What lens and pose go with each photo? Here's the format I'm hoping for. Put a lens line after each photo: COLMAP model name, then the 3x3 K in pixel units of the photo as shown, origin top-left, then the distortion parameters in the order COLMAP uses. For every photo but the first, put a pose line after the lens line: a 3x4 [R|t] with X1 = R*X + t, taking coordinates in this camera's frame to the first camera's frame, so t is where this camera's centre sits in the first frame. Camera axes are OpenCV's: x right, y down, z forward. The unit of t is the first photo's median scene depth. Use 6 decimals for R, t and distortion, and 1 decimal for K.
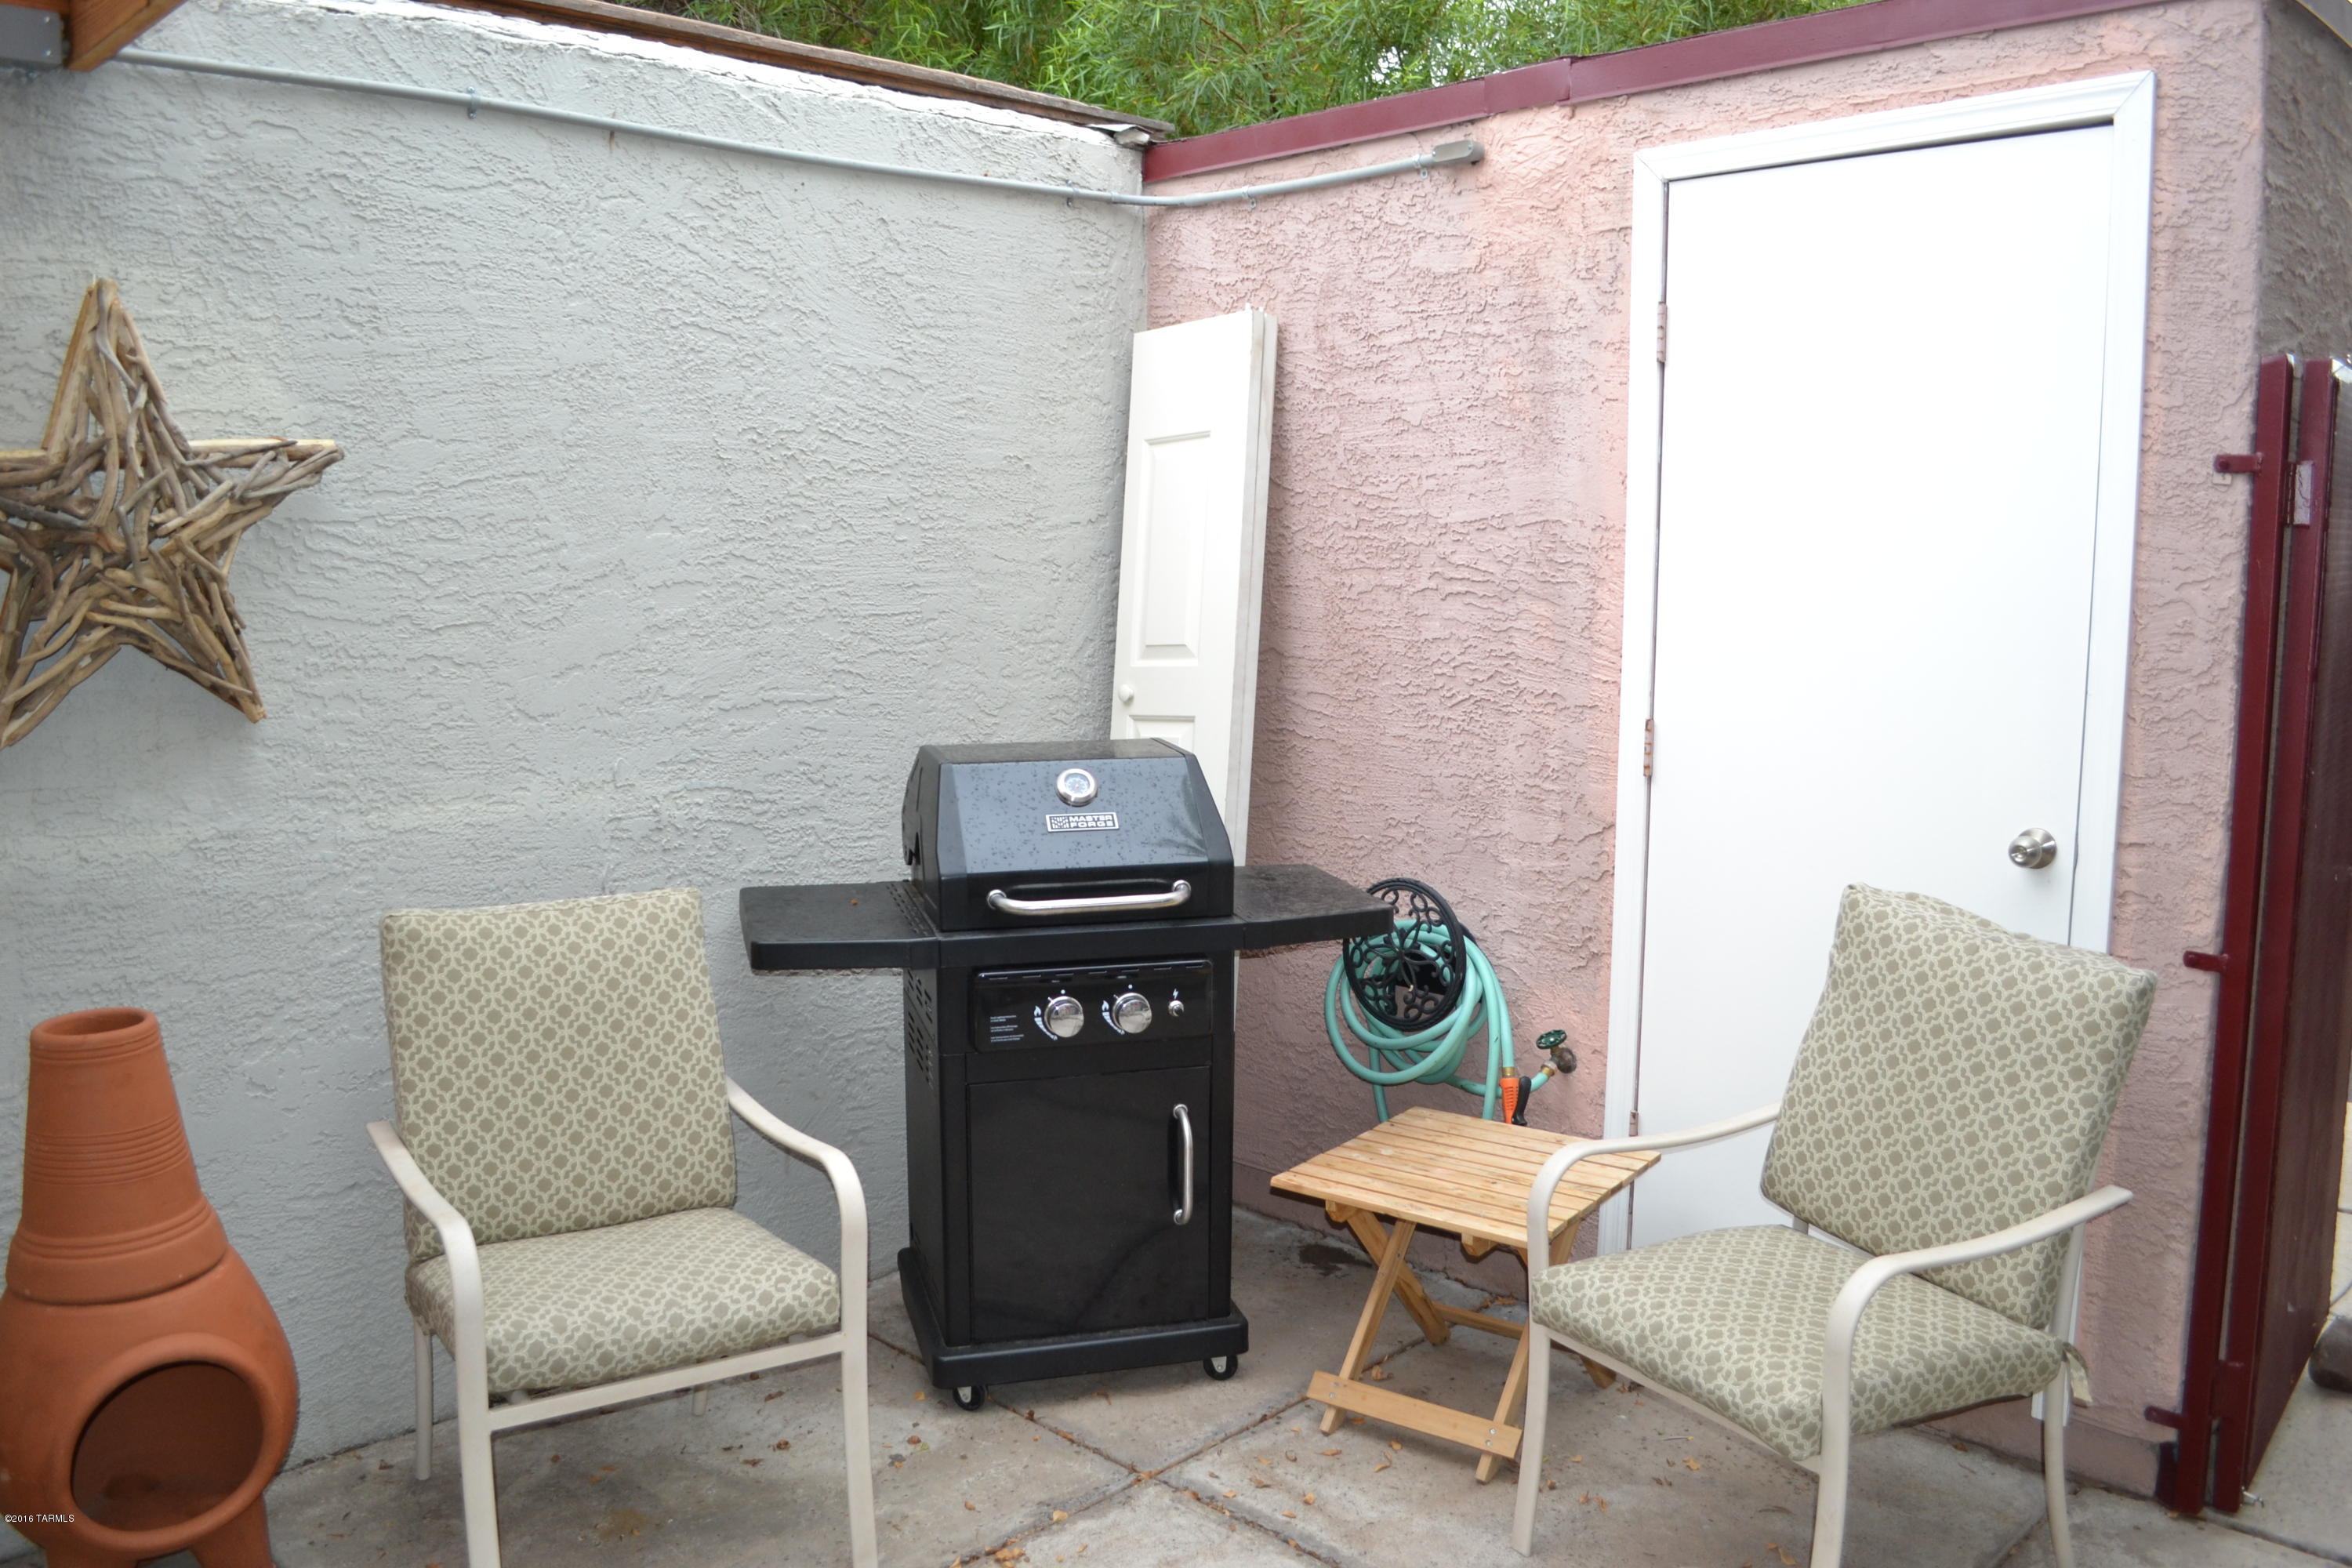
lens RADIAL K [[1893.9, 0, 1174.0], [0, 1893.9, 792.5], [0, 0, 1]] dist [-0.075579, 0.005860]
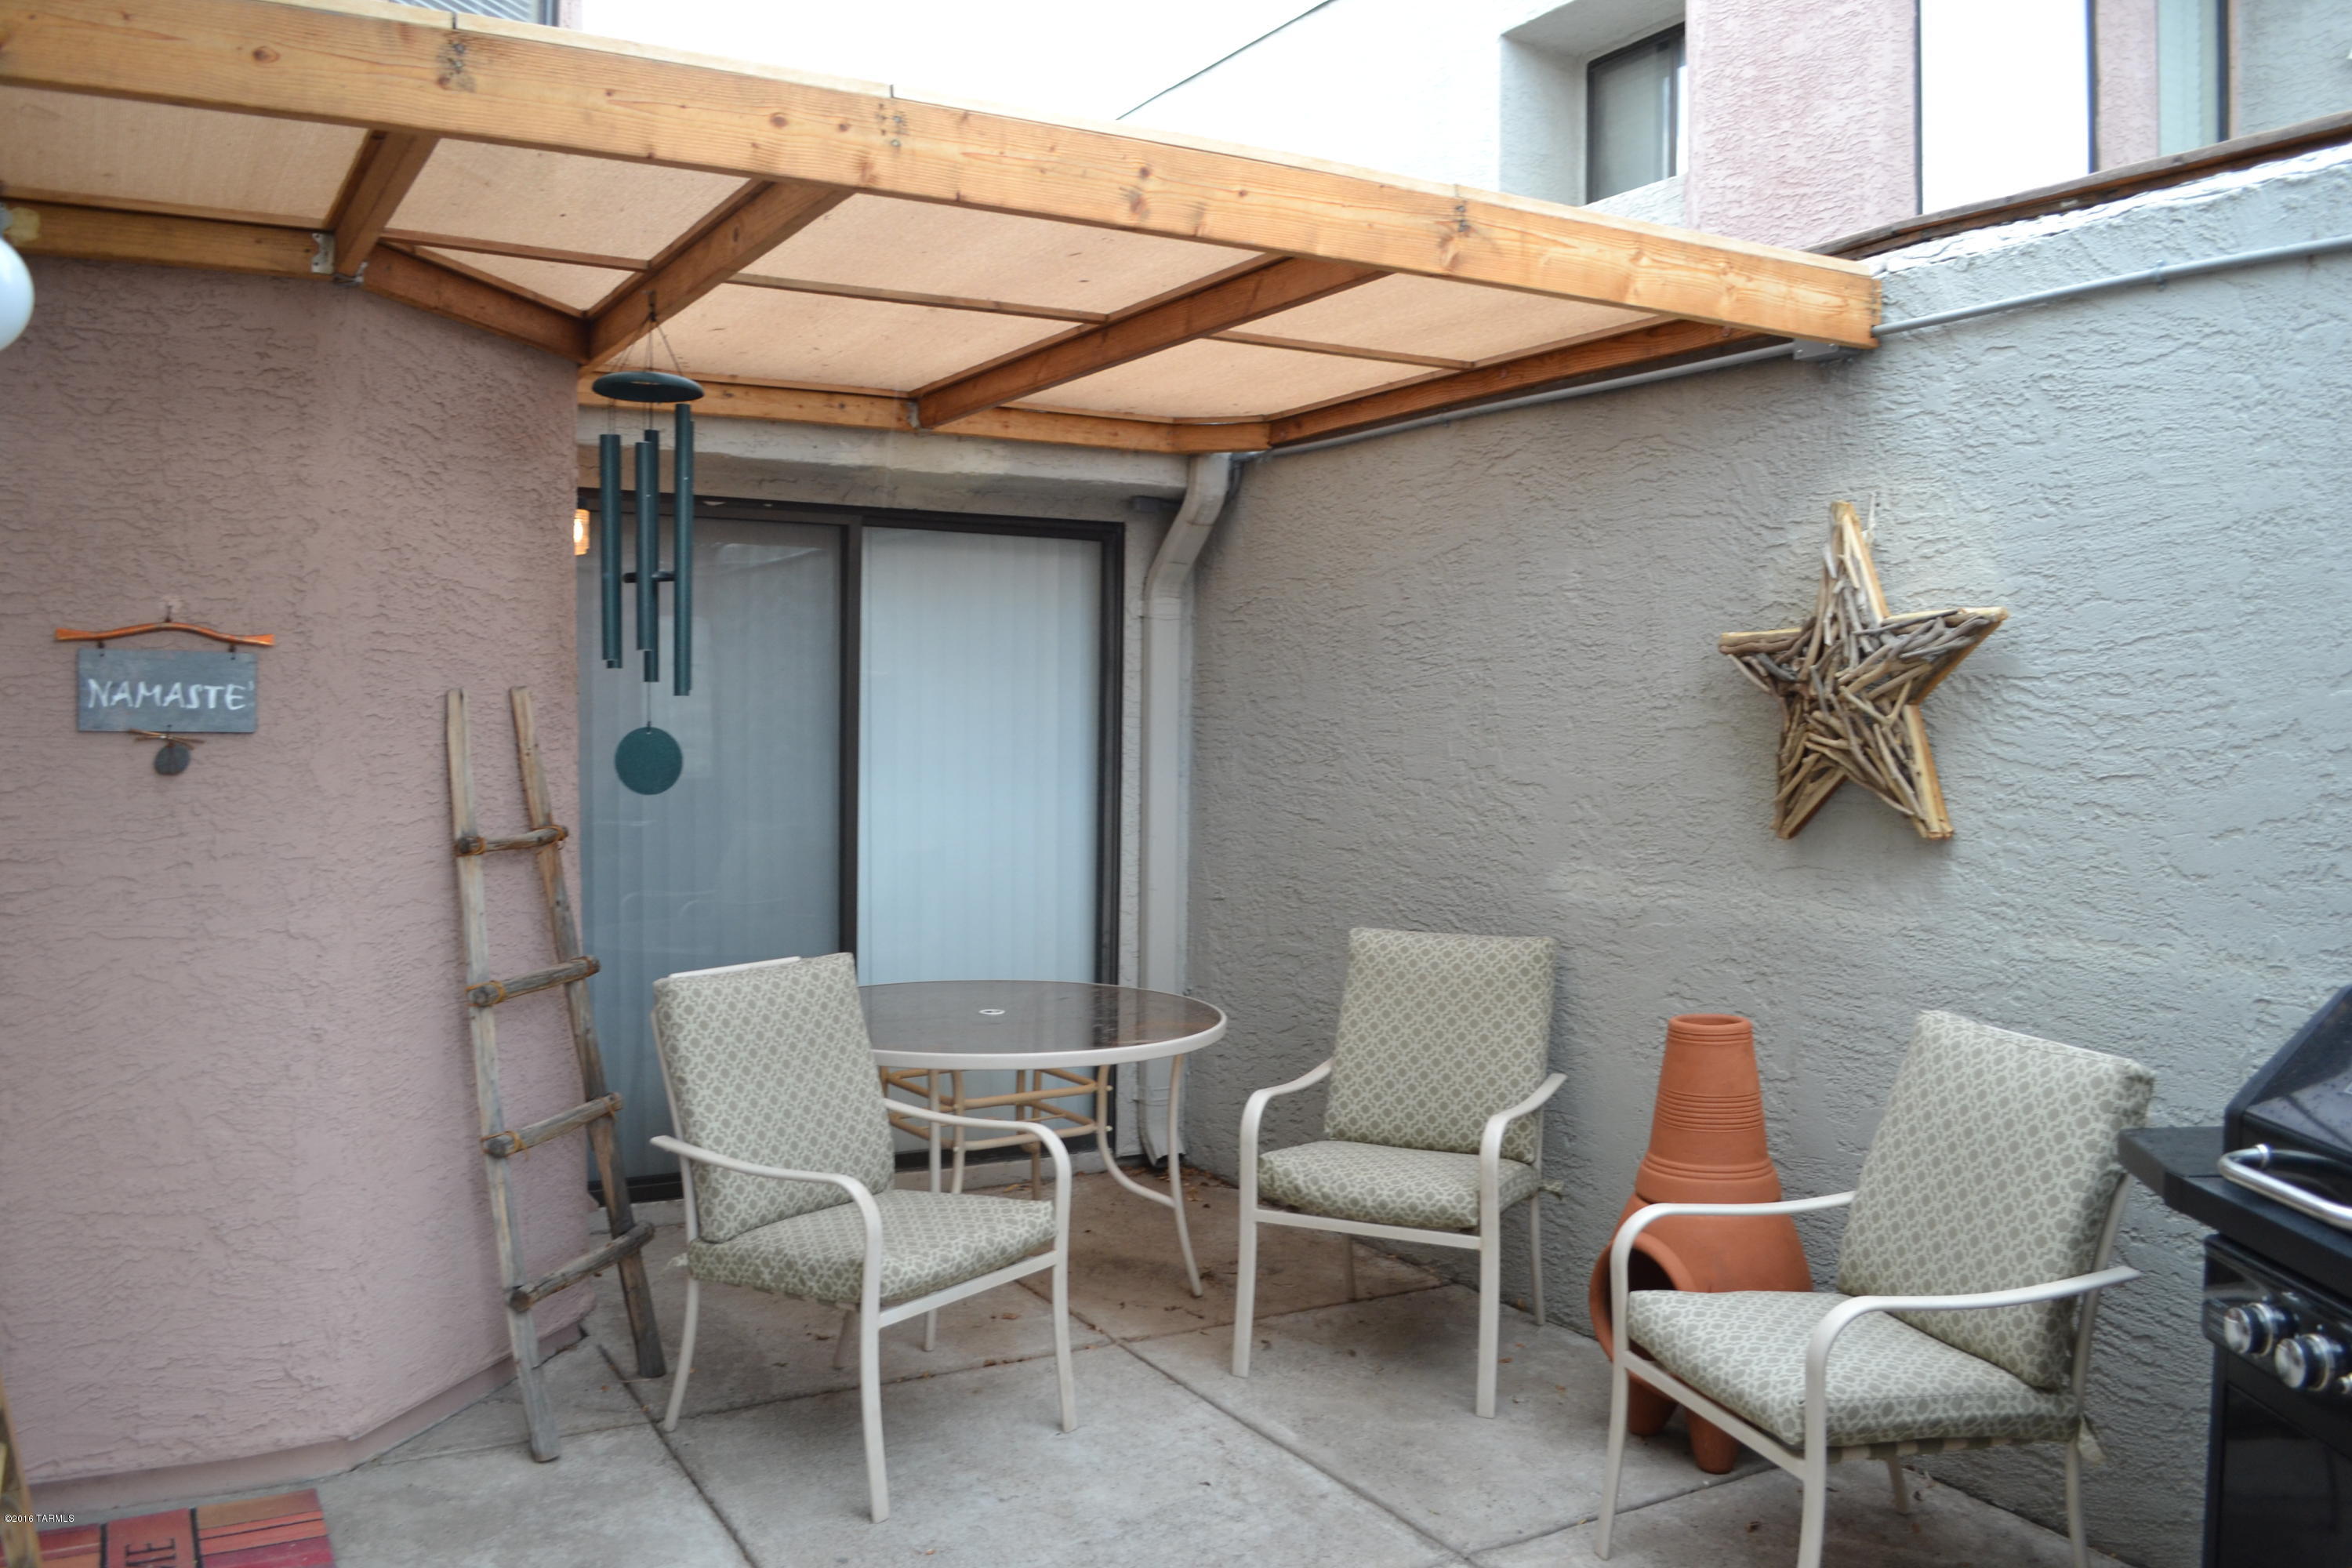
lens RADIAL K [[1893.9, 0, 1176.1], [0, 1893.9, 777.4], [0, 0, 1]] dist [-0.075579, 0.005860]
pose [[-0.259887, 0.039538, -0.964829, 0.768433], [-0.137034, 0.987539, 0.077381, -0.098561], [0.955866, 0.152325, -0.251231, 0.773174]]
